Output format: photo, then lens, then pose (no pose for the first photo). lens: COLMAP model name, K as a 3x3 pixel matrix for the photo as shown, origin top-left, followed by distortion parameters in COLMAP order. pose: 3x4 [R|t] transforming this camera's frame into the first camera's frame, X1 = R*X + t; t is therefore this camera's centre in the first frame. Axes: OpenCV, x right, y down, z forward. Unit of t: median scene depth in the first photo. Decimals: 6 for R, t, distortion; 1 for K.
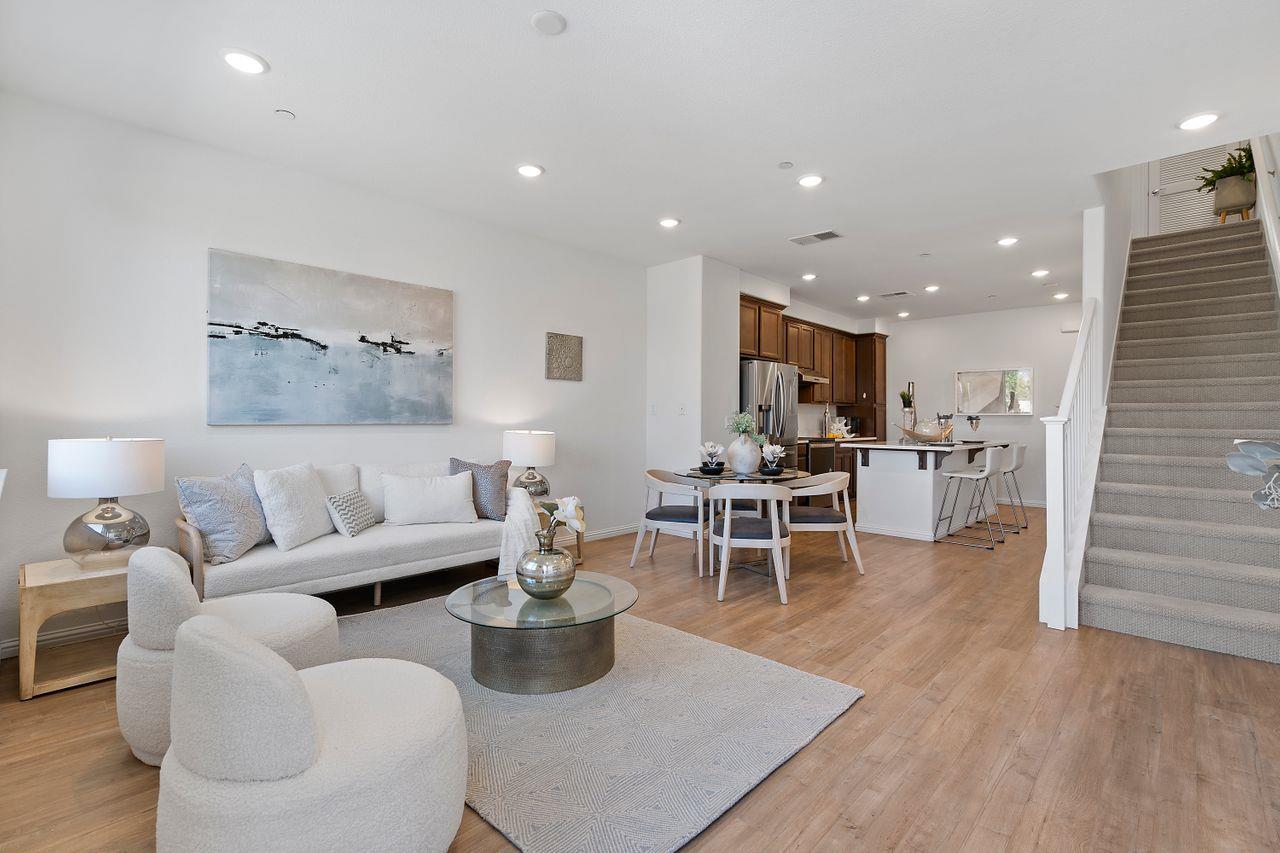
lens RADIAL K [[587.0, 0, 637.7], [0, 587.0, 425.5], [0, 0, 1]] dist [-0.003429, 0.003861]
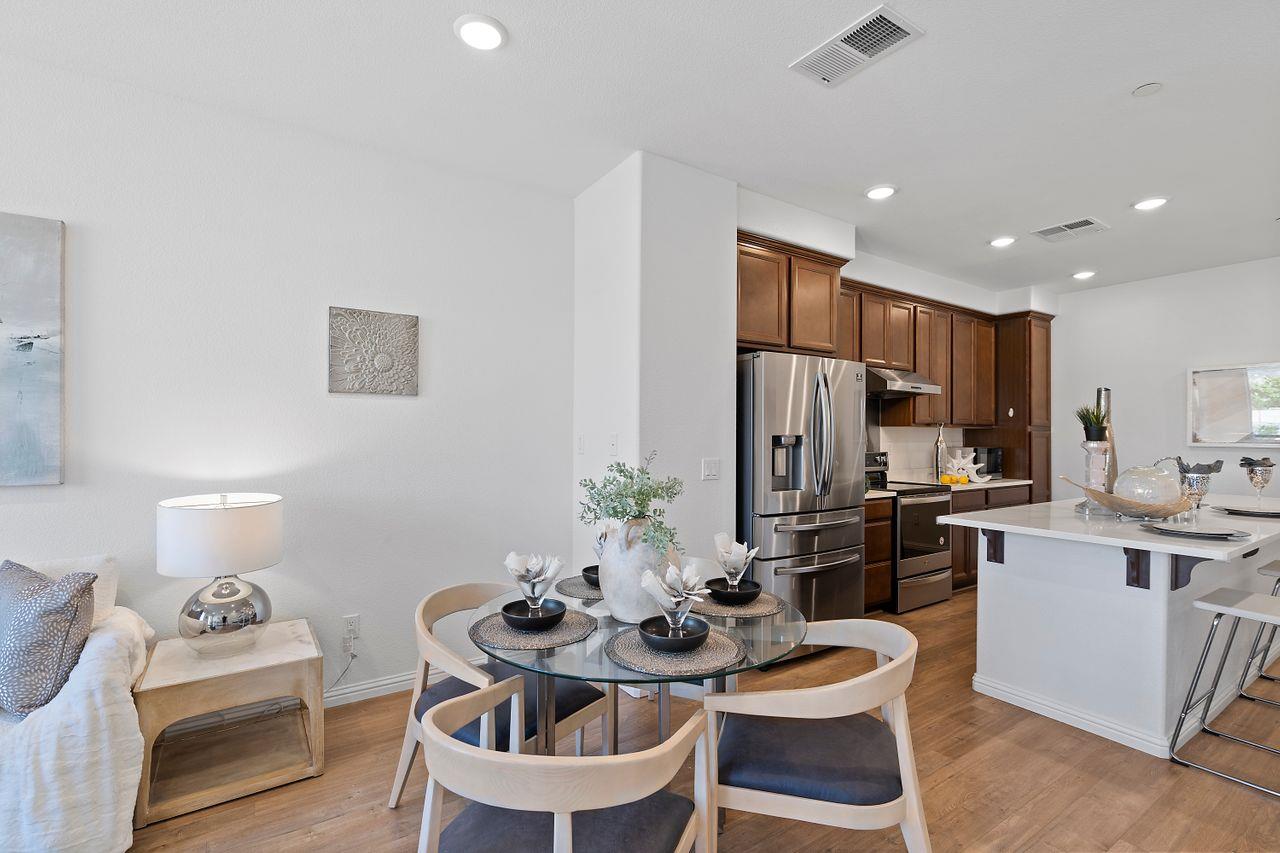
lens RADIAL K [[587.0, 0, 630.5], [0, 587.0, 436.4], [0, 0, 1]] dist [-0.003429, 0.003861]
pose [[0.974121, 0.001906, -0.226018, 0.189466], [-0.003218, 0.999980, -0.005437, -0.029800], [0.226003, 0.006023, 0.974108, 0.428425]]
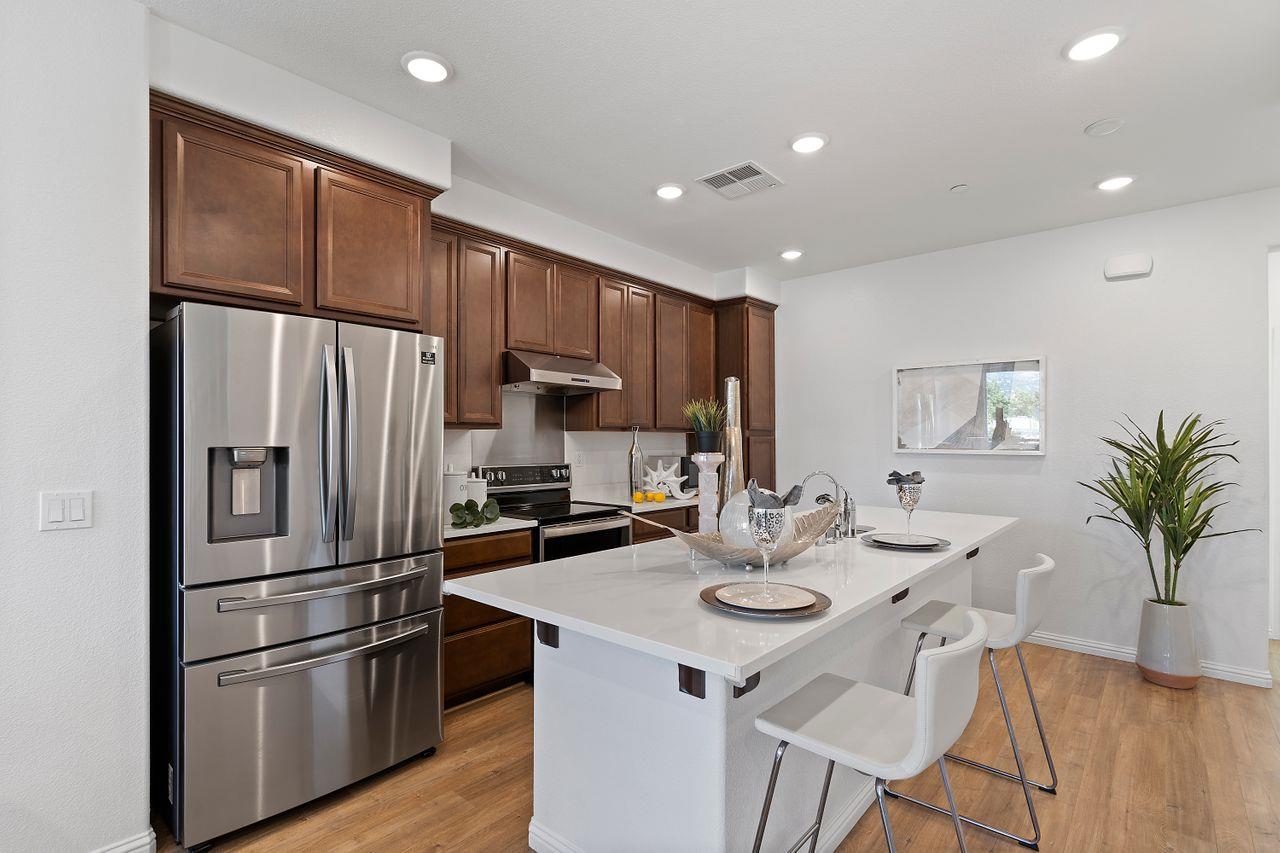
lens RADIAL K [[587.0, 0, 645.1], [0, 587.0, 444.4], [0, 0, 1]] dist [-0.003429, 0.003861]
pose [[0.999460, -0.004673, 0.032525, 0.406704], [0.004681, 0.999989, -0.000173, -0.034245], [-0.032524, 0.000326, 0.999471, 0.653749]]
